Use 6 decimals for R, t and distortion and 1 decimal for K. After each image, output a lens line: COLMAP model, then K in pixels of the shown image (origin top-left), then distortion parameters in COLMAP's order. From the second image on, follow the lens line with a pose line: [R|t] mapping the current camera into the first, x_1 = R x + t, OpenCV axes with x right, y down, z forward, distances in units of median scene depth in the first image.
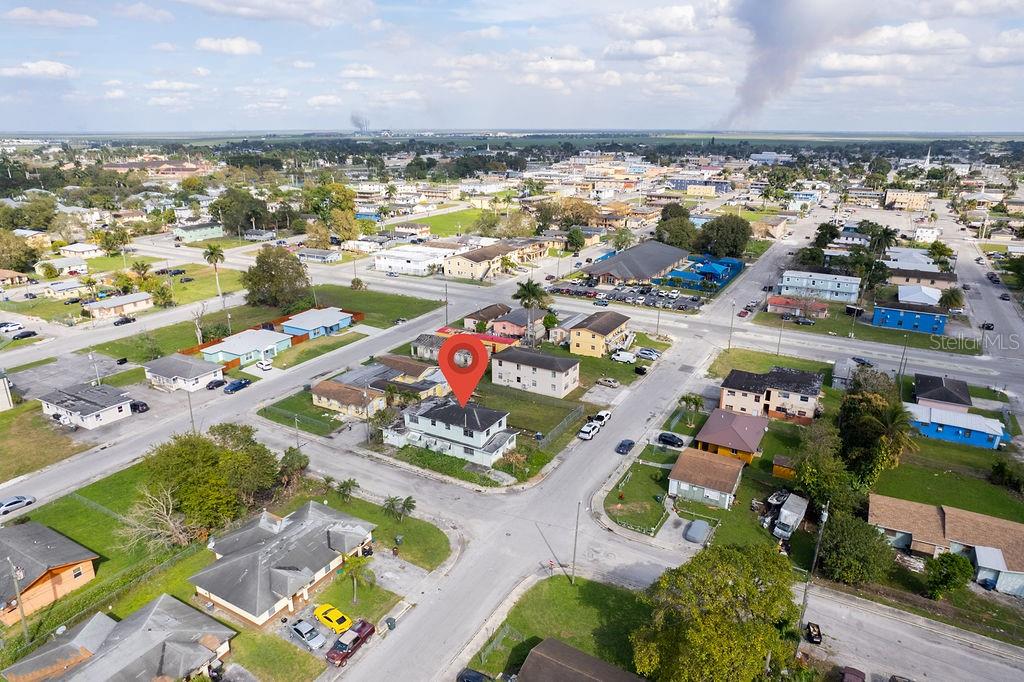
lens RADIAL K [[657.8, 0, 512.0], [0, 657.8, 341.0], [0, 0, 1]] dist [-0.072684, 0.059831]
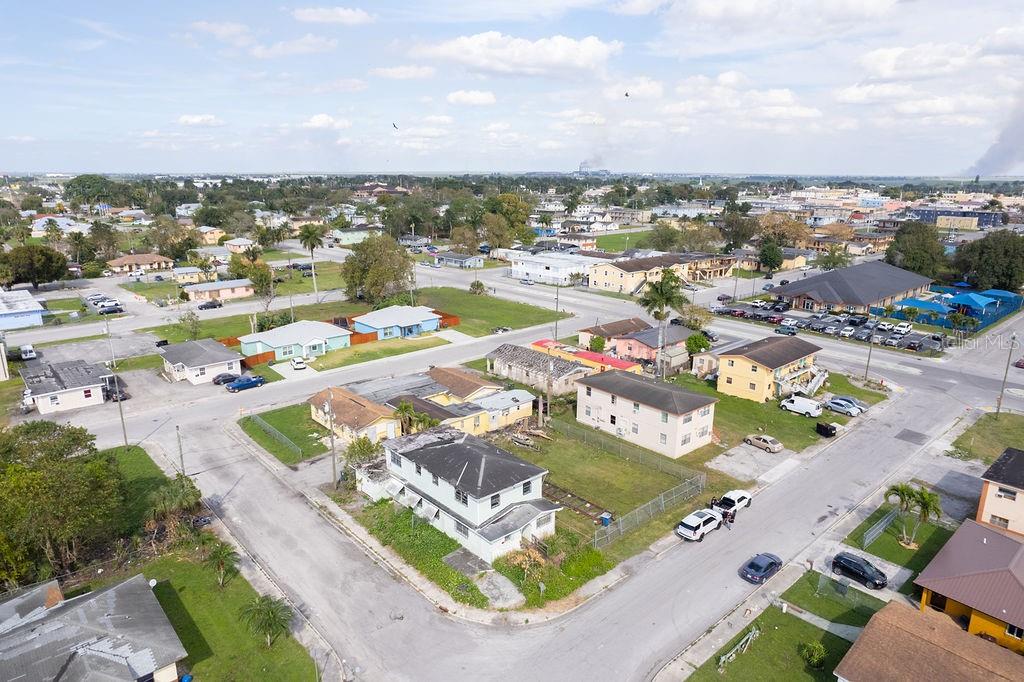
lens RADIAL K [[657.8, 0, 512.0], [0, 657.8, 341.0], [0, 0, 1]] dist [-0.072684, 0.059831]
pose [[0.947808, 0.083475, -0.307721, 0.103540], [-0.102676, 0.993617, -0.046714, 0.022226], [0.301858, 0.075872, 0.950329, 0.354993]]
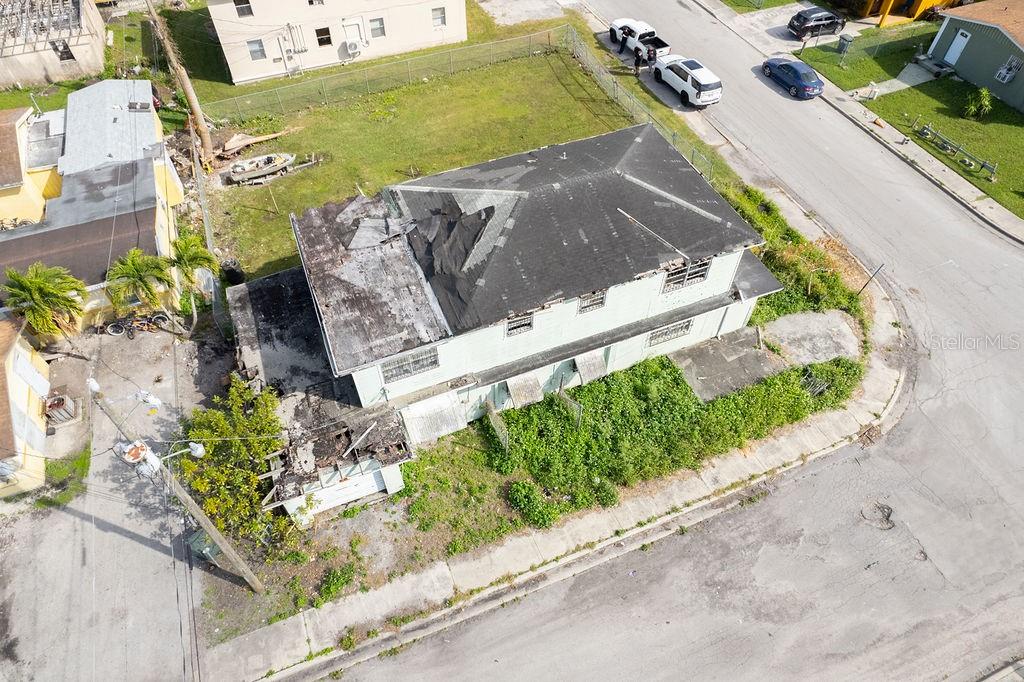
lens RADIAL K [[657.8, 0, 512.0], [0, 657.8, 341.0], [0, 0, 1]] dist [-0.072684, 0.059831]
pose [[0.615350, -0.611660, 0.497208, -0.179964], [0.250630, 0.749859, 0.612287, -0.001244], [-0.747348, -0.252156, 0.614727, 0.678629]]
